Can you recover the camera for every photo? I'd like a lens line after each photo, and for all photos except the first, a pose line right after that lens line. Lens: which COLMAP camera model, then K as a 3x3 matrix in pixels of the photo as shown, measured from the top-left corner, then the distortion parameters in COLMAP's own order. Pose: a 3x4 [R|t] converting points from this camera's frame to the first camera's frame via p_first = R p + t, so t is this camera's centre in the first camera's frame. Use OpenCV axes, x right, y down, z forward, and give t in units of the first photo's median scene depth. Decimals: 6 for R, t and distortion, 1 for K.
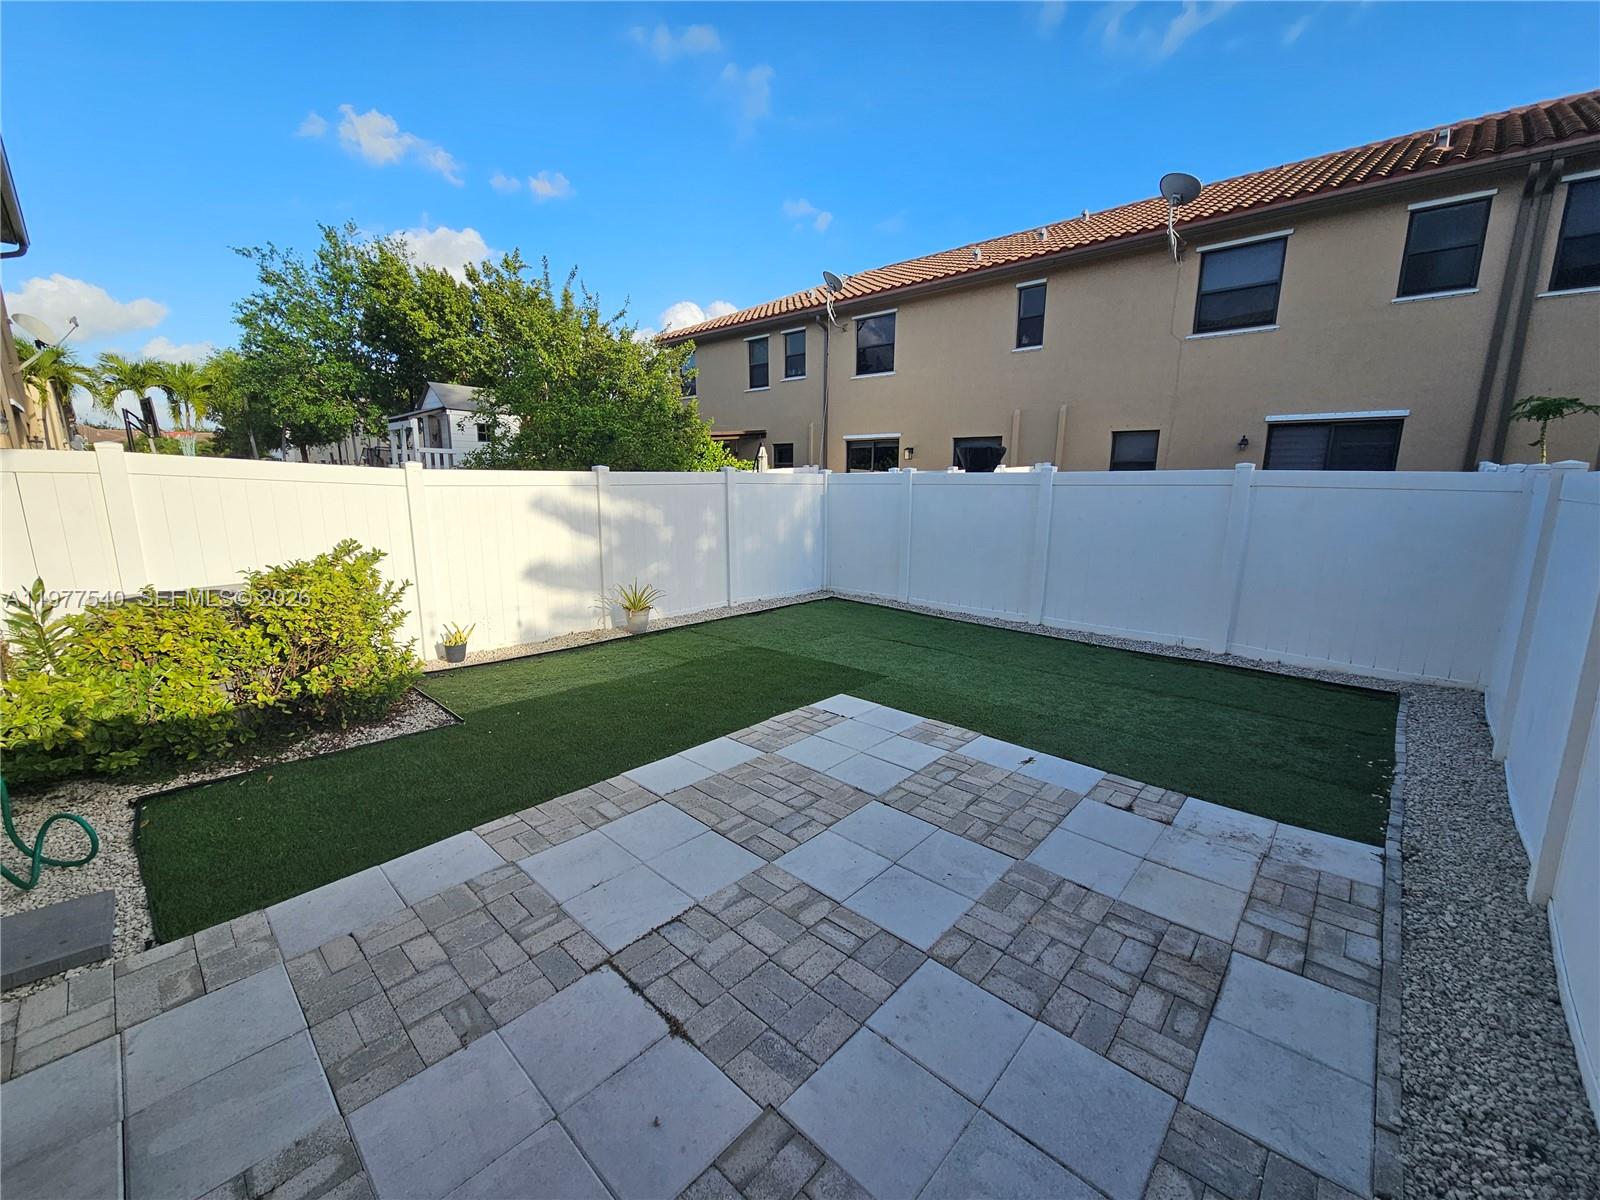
lens RADIAL K [[643.8, 0, 798.6], [0, 643.8, 620.9], [0, 0, 1]] dist [0.002971, -0.004437]
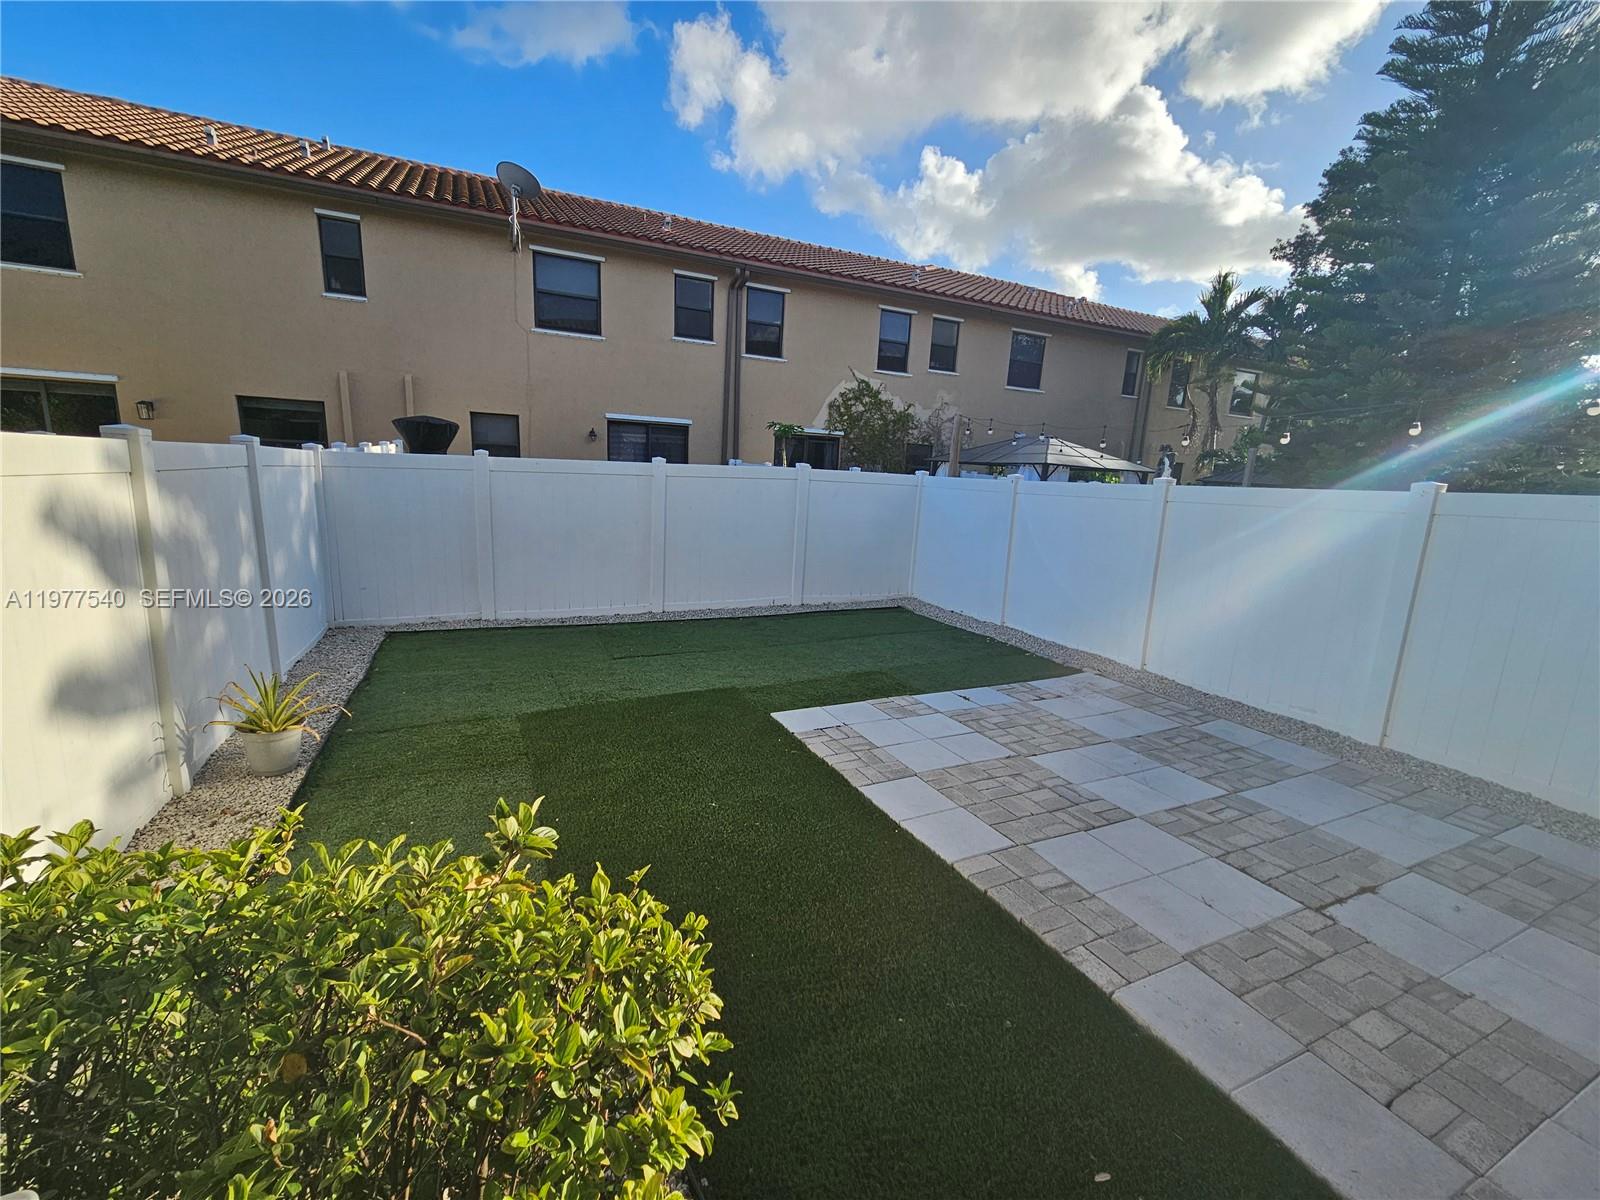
lens RADIAL K [[656.4, 0, 789.1], [0, 656.4, 608.6], [0, 0, 1]] dist [-0.002680, 0.000792]
pose [[0.378238, -0.174879, 0.909040, -0.839176], [0.163560, 0.979169, 0.120315, -0.155765], [-0.911144, 0.103175, 0.398962, 0.686554]]
